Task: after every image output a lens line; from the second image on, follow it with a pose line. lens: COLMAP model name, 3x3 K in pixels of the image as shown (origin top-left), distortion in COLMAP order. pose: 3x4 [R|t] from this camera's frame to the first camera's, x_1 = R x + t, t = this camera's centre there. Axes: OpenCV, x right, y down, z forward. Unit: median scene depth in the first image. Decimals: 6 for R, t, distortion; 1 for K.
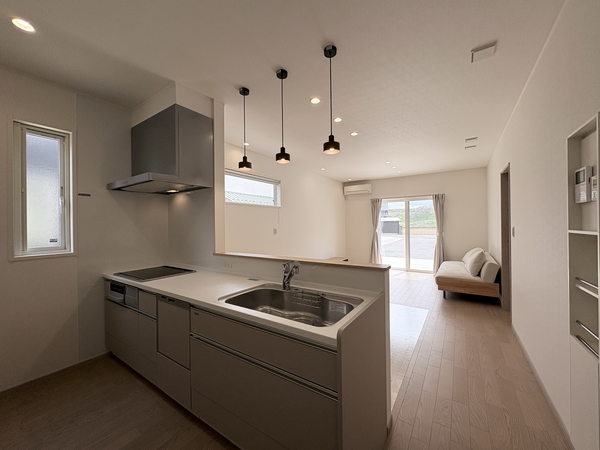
lens RADIAL K [[238.8, 0, 300.0], [0, 238.8, 225.0], [0, 0, 1]] dist [-0.001482, -0.000369]
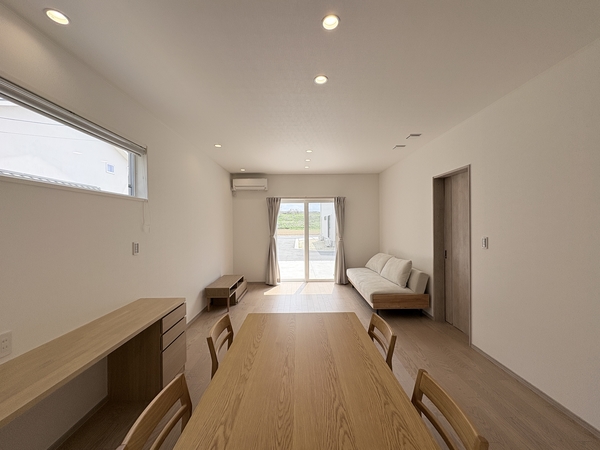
lens RADIAL K [[238.8, 0, 300.0], [0, 238.8, 225.0], [0, 0, 1]] dist [-0.001482, -0.000369]
pose [[0.824731, 0.002905, 0.565518, -0.086739], [-0.001504, 0.999995, -0.002942, -0.017633], [-0.565523, 0.001576, 0.824731, 0.342107]]
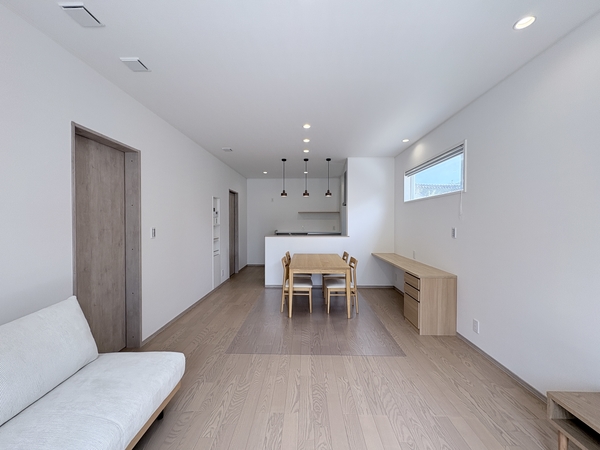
lens RADIAL K [[238.8, 0, 300.0], [0, 238.8, 225.0], [0, 0, 1]] dist [-0.001482, -0.000369]
pose [[-0.842466, 0.019252, -0.538406, 0.472118], [0.010072, 0.999749, 0.019988, -0.008795], [0.538656, 0.011417, -0.842449, 1.102332]]
